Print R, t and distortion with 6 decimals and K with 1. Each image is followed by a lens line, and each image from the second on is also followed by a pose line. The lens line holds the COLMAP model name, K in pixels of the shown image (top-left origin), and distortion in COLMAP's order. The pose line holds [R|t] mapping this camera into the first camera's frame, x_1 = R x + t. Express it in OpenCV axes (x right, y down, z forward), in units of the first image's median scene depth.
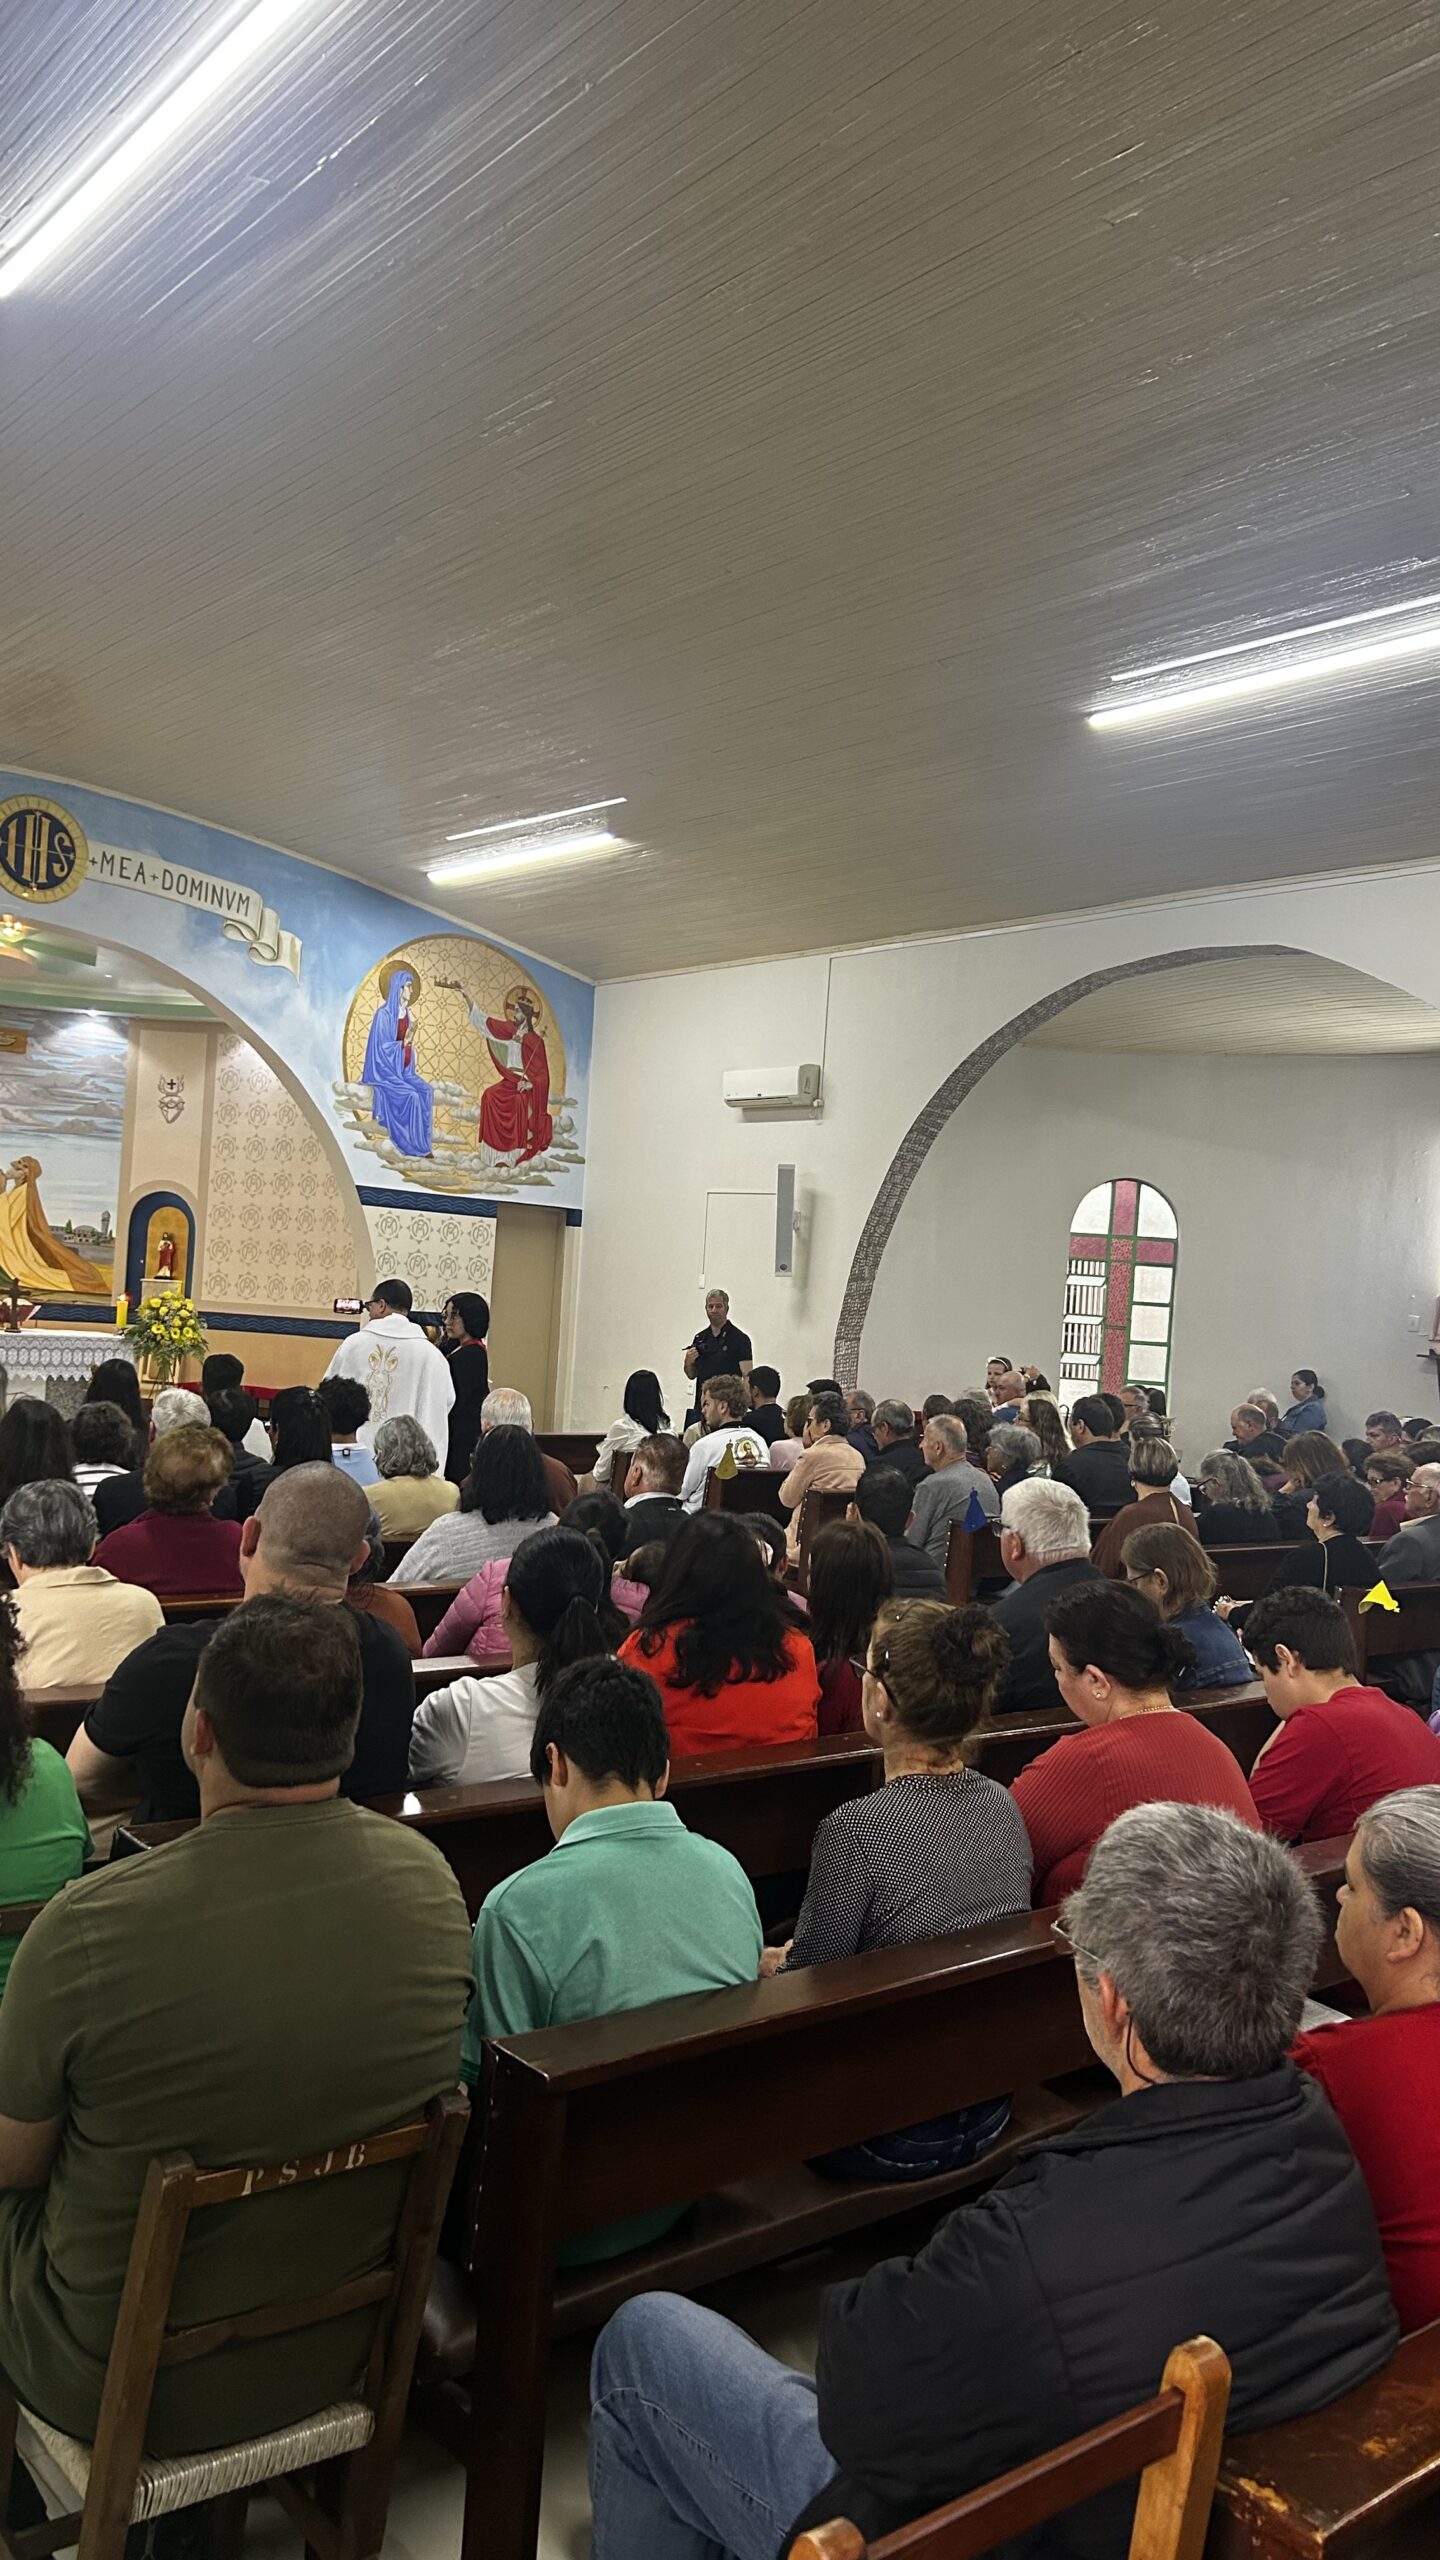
lens RADIAL K [[1900.5, 0, 738.6], [0, 1900.5, 1300.2], [0, 0, 1]] dist [0.124146, -0.285710]
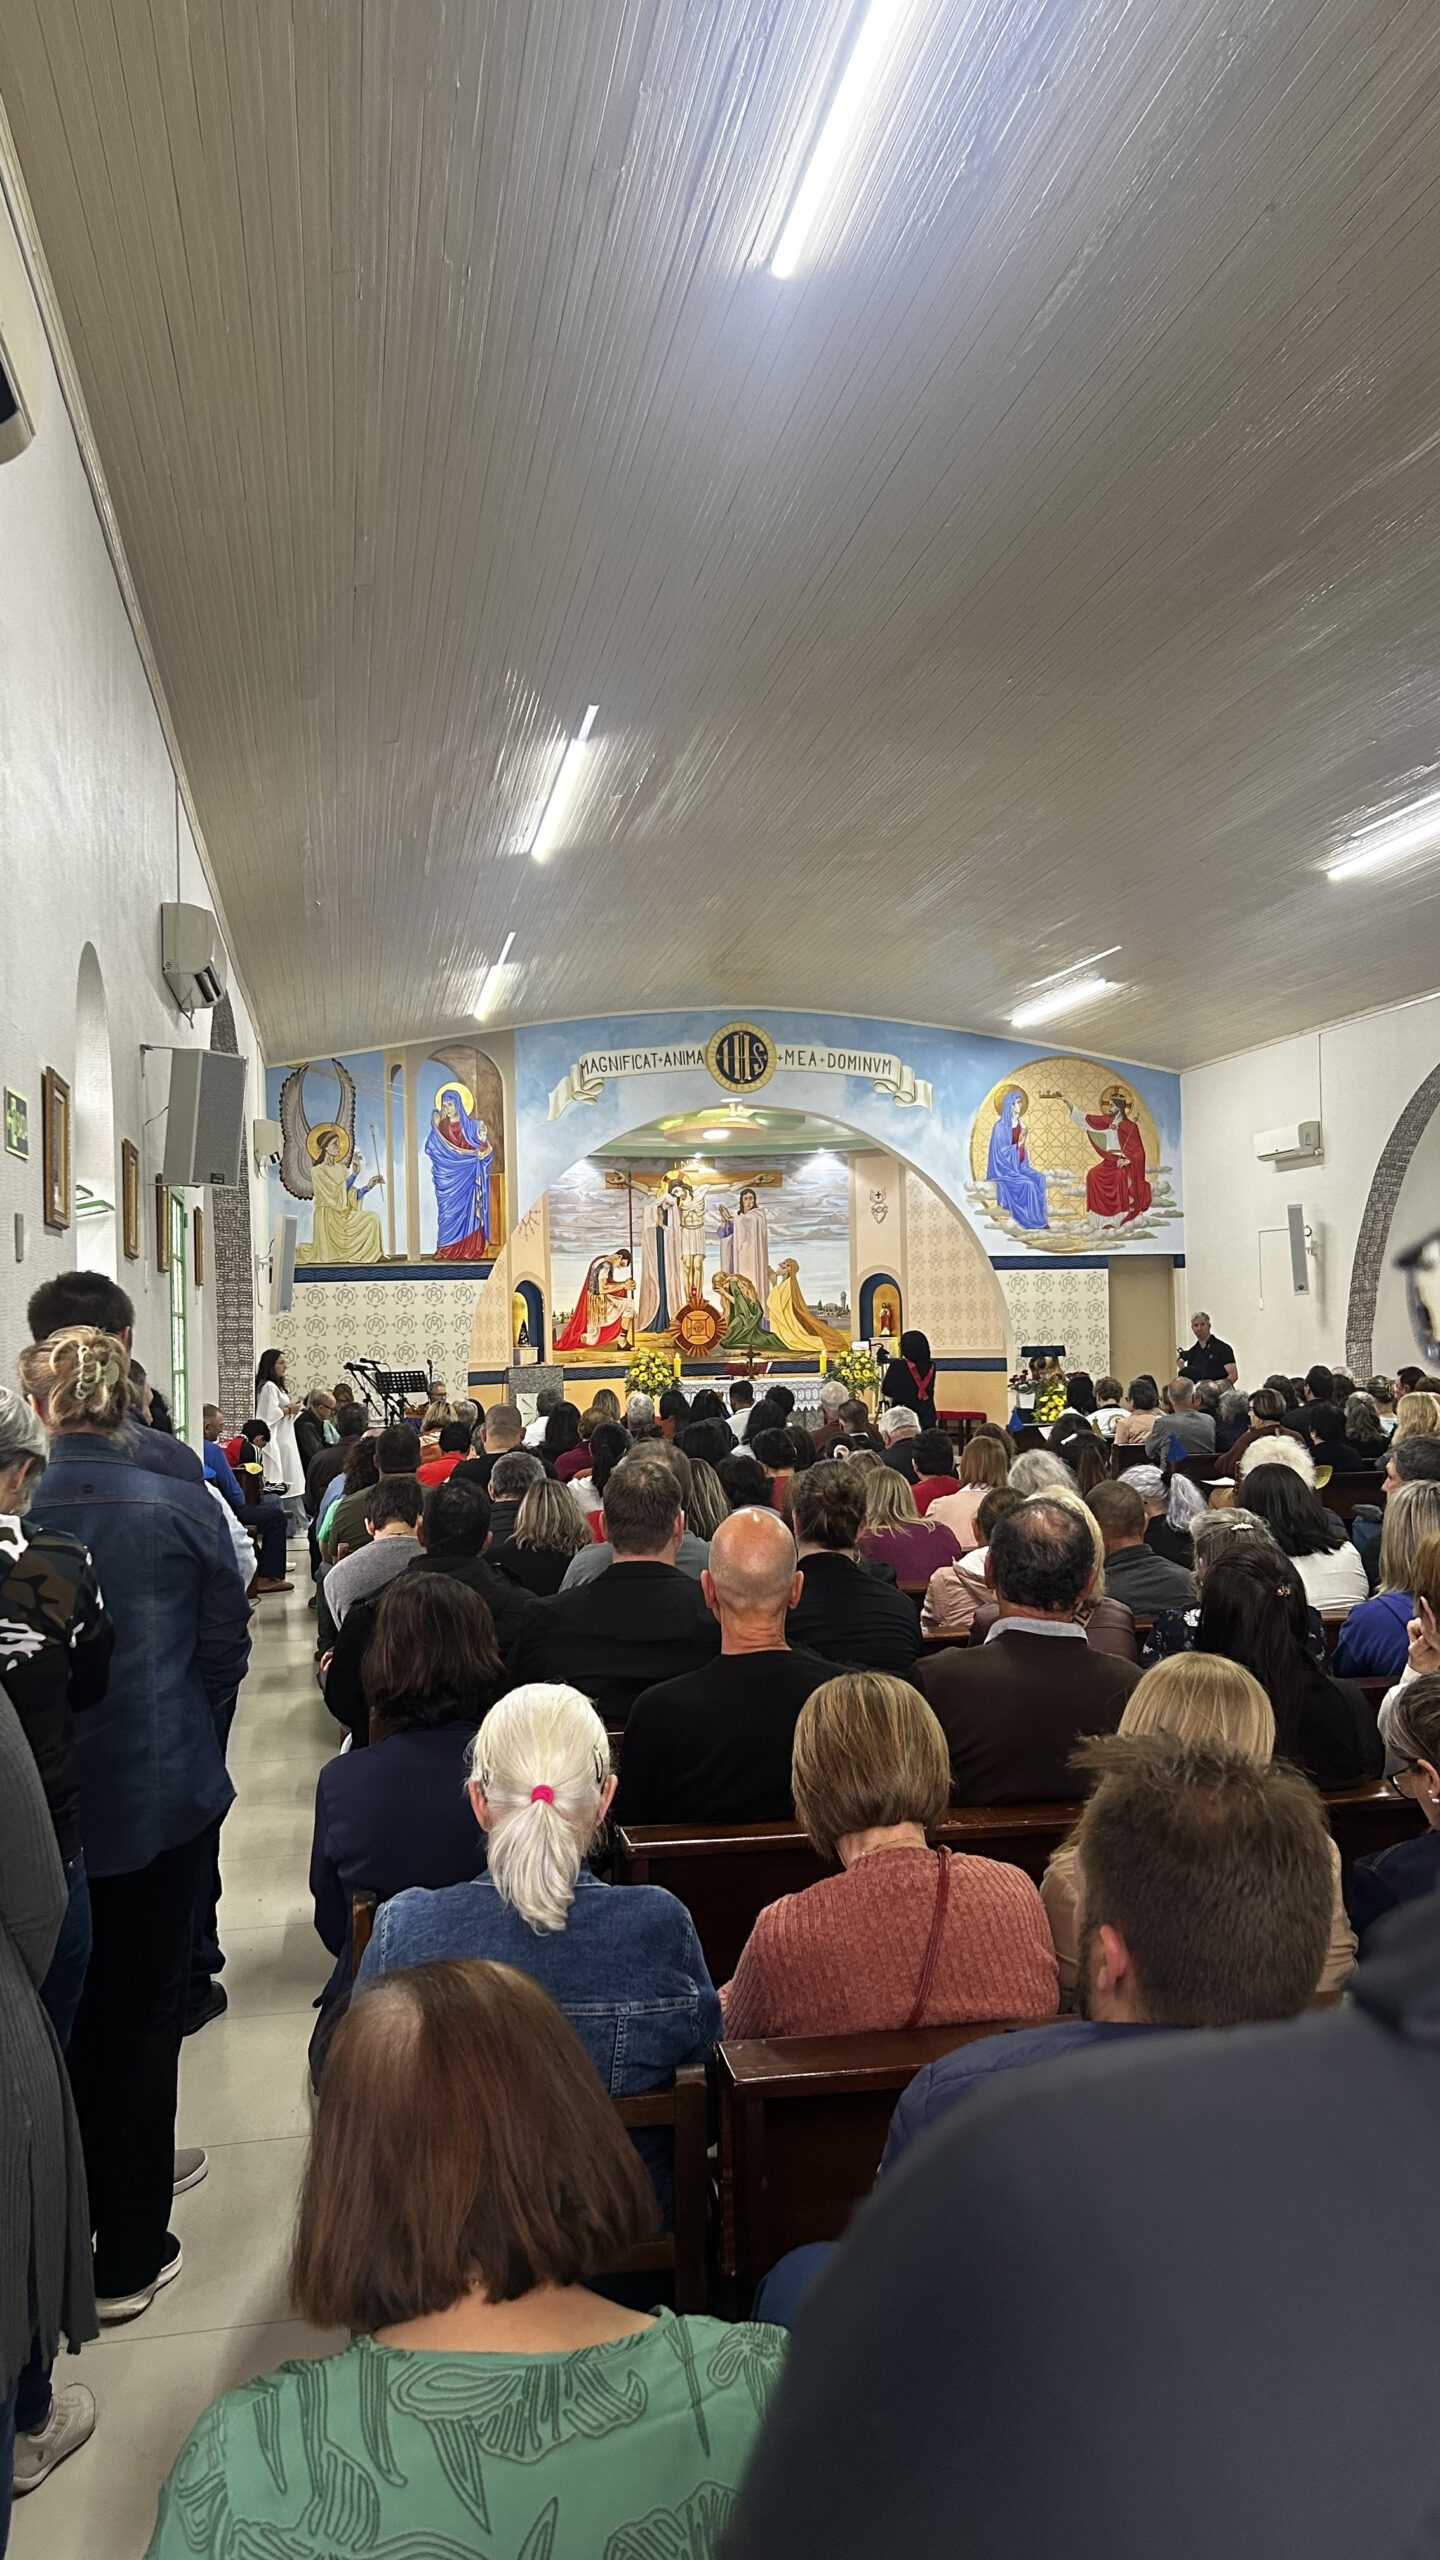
lens RADIAL K [[1934.8, 0, 725.1], [0, 1934.8, 1306.5], [0, 0, 1]] dist [0.175557, -0.558529]
pose [[0.864366, -0.090256, -0.494697, 0.311362], [0.078854, 0.995918, -0.043923, 0.020603], [0.496642, -0.001043, 0.867955, -0.277591]]
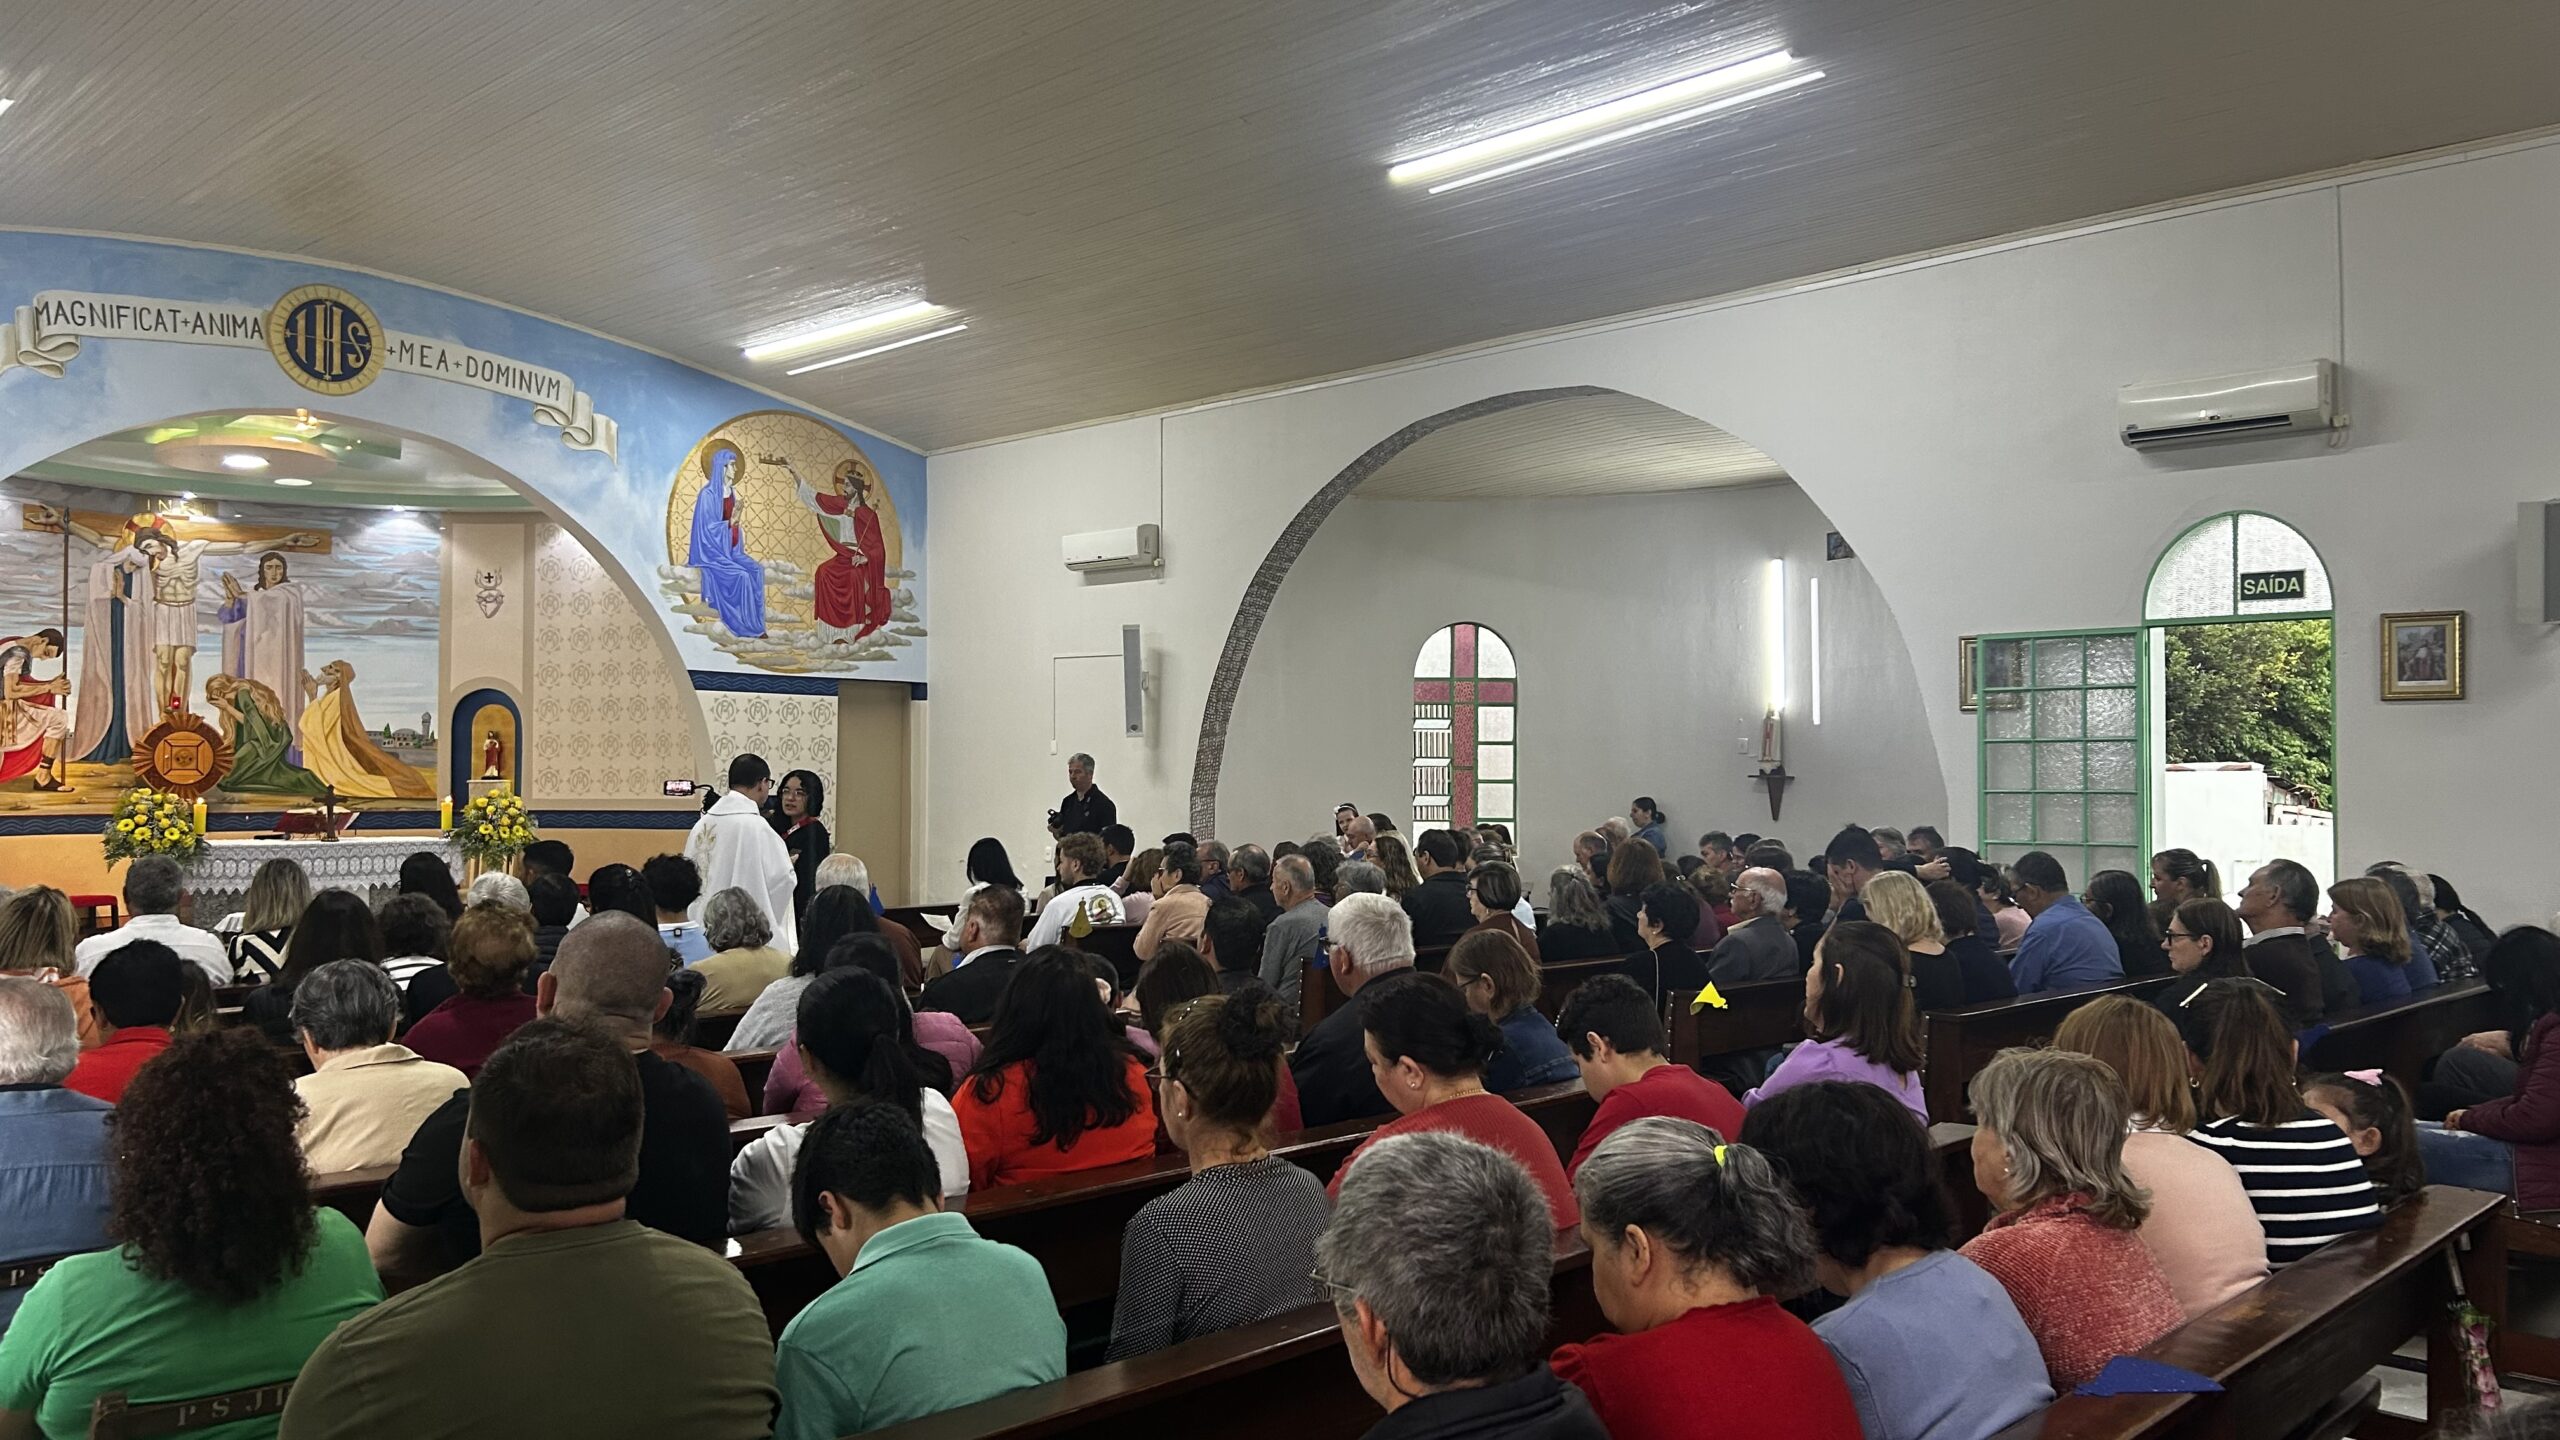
lens RADIAL K [[1911.8, 0, 1294.7], [0, 1911.8, 736.9], [0, 0, 1]] dist [0.037913, -0.047583]
pose [[0.993258, -0.059526, 0.099472, 0.007673], [0.061247, 0.998020, -0.014339, 0.007024], [-0.098421, 0.020335, 0.994937, -0.003637]]
